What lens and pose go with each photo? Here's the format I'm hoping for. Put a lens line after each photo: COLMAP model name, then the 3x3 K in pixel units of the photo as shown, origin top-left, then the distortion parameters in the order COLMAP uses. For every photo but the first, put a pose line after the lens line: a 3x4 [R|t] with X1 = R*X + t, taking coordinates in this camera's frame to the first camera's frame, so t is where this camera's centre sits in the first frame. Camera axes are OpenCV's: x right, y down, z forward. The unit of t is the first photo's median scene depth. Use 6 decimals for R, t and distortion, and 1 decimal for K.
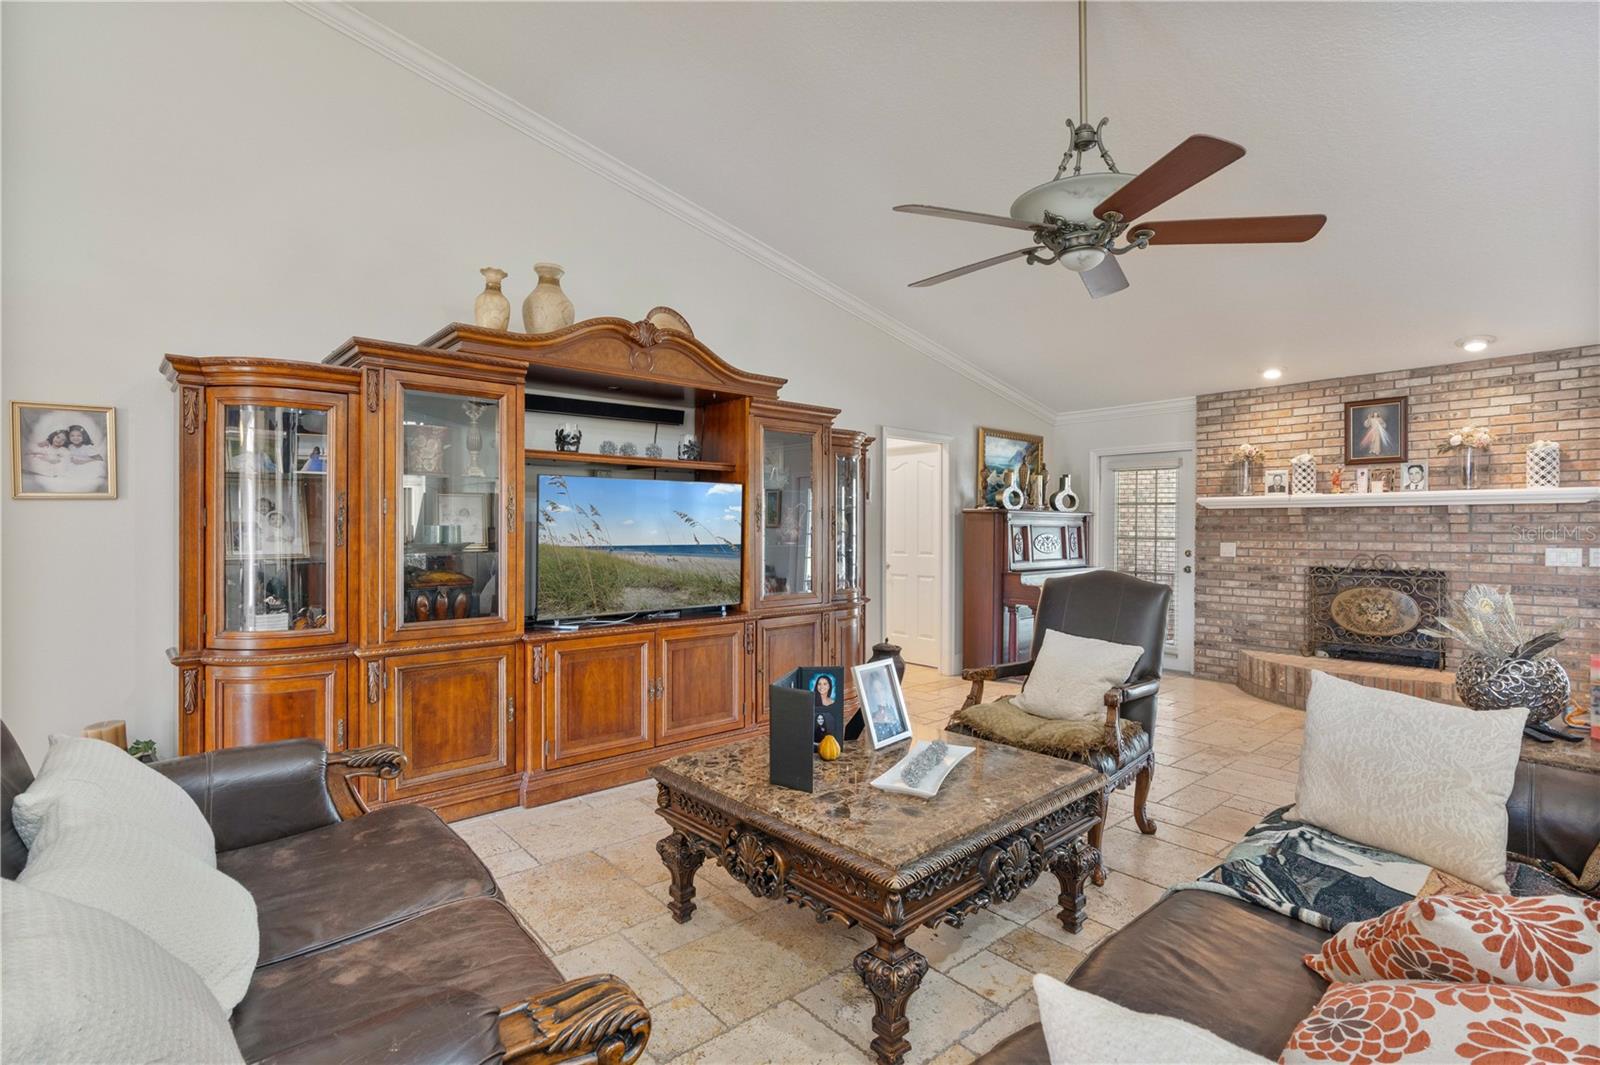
lens RADIAL K [[763.7, 0, 781.1], [0, 763.7, 530.4], [0, 0, 1]] dist [-0.006343, 0.003864]
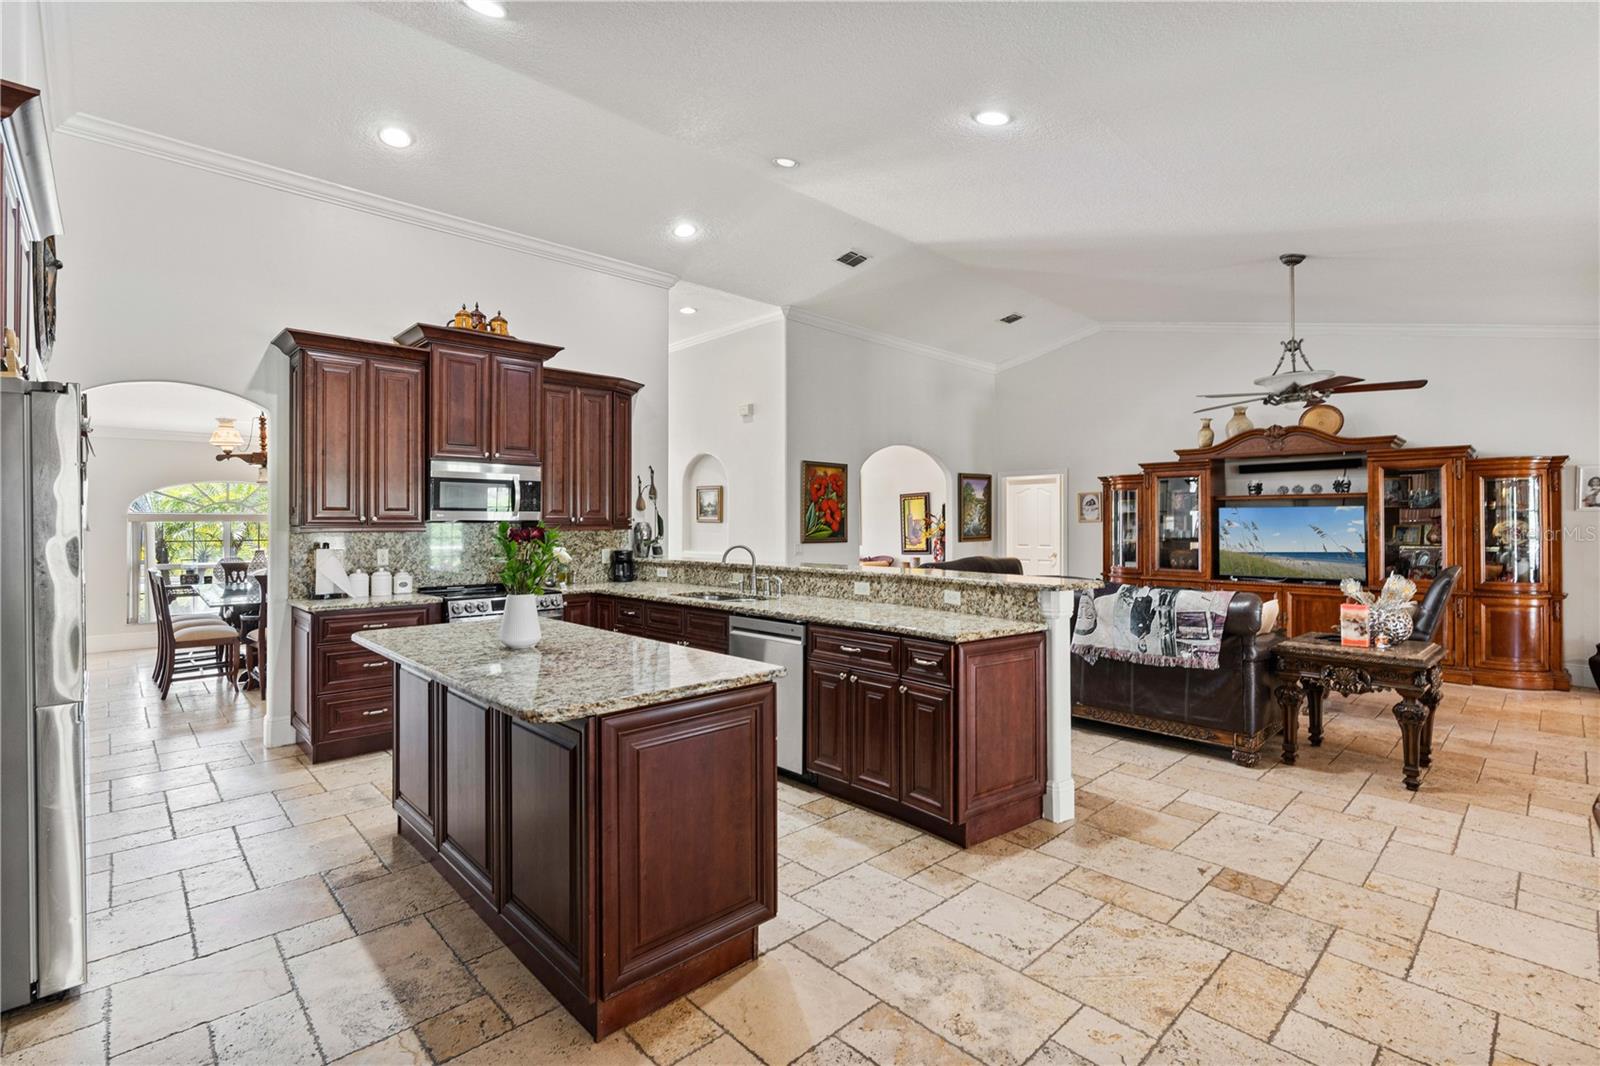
lens RADIAL K [[730.1, 0, 814.6], [0, 730.1, 519.5], [0, 0, 1]] dist [-0.004850, 0.003649]
pose [[0.068731, -0.008347, -0.997600, 1.090911], [-0.002309, 0.999961, -0.008526, -0.014483], [0.997633, 0.002889, 0.068709, -0.206502]]
